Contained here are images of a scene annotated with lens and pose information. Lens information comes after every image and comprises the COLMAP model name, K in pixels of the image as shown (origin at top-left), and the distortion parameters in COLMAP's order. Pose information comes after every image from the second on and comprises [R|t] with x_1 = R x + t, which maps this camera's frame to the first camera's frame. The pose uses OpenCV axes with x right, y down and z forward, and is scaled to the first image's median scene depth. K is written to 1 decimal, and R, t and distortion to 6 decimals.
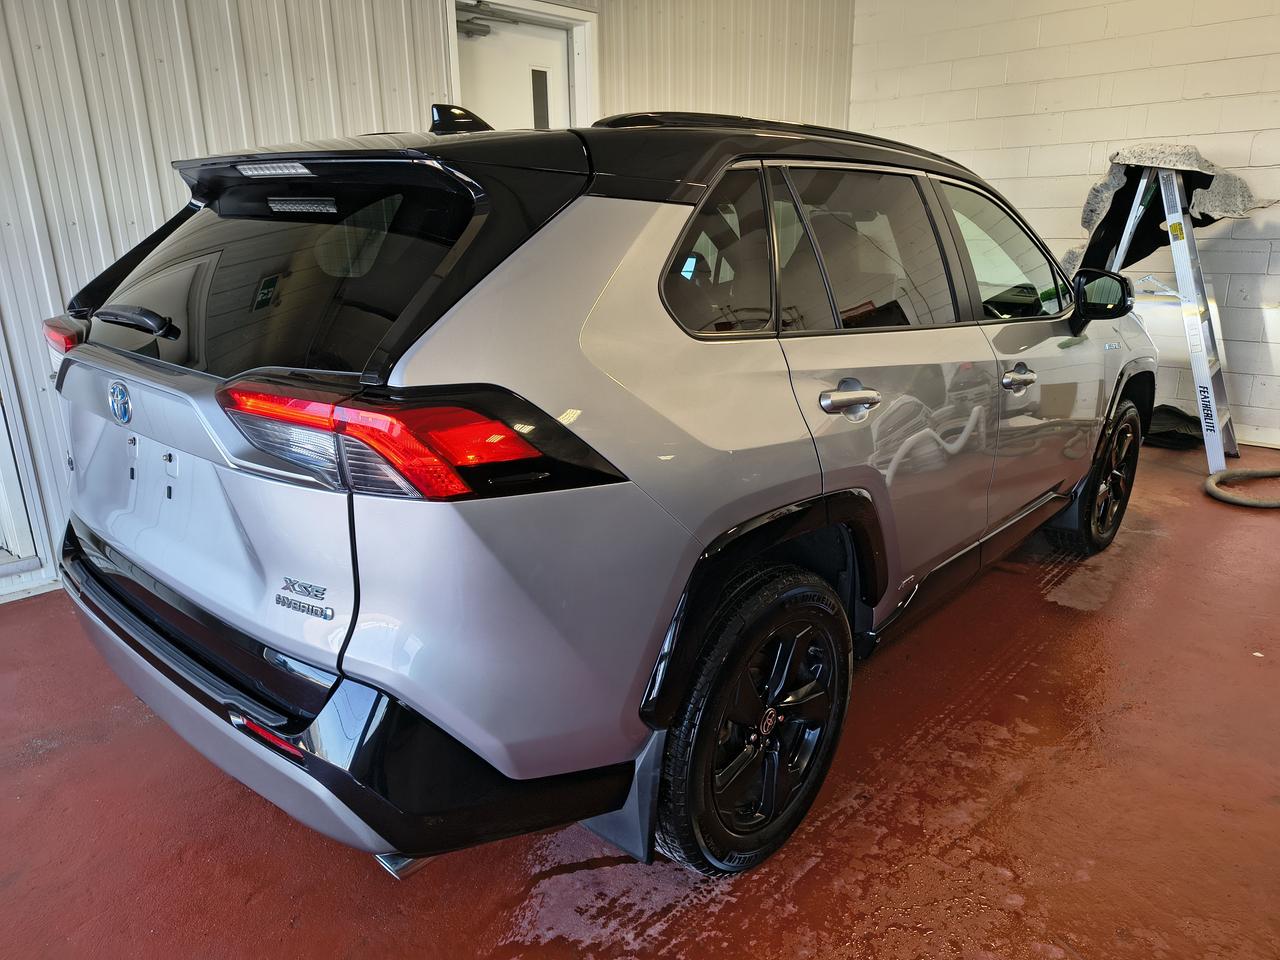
lens RADIAL K [[899.4, 0, 640.0], [0, 899.4, 480.0], [0, 0, 1]] dist [-0.005189, -0.001218]
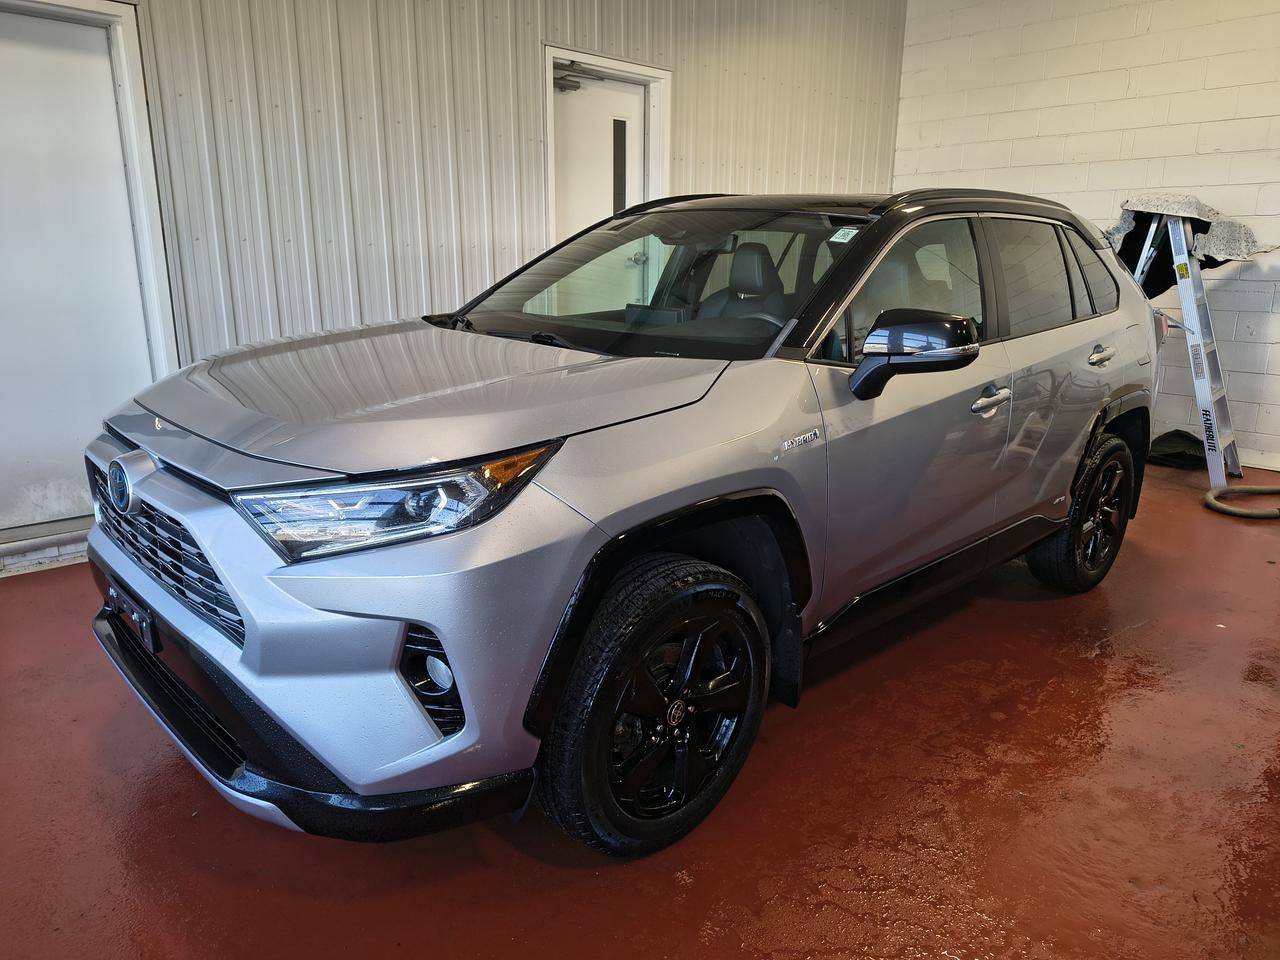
lens RADIAL K [[899.4, 0, 640.0], [0, 899.4, 480.0], [0, 0, 1]] dist [-0.005189, -0.001218]
pose [[0.998056, 0.036855, -0.050257, -0.010452], [-0.038680, 0.998610, -0.035818, 0.048713], [0.048867, 0.037692, 0.998094, -0.137557]]
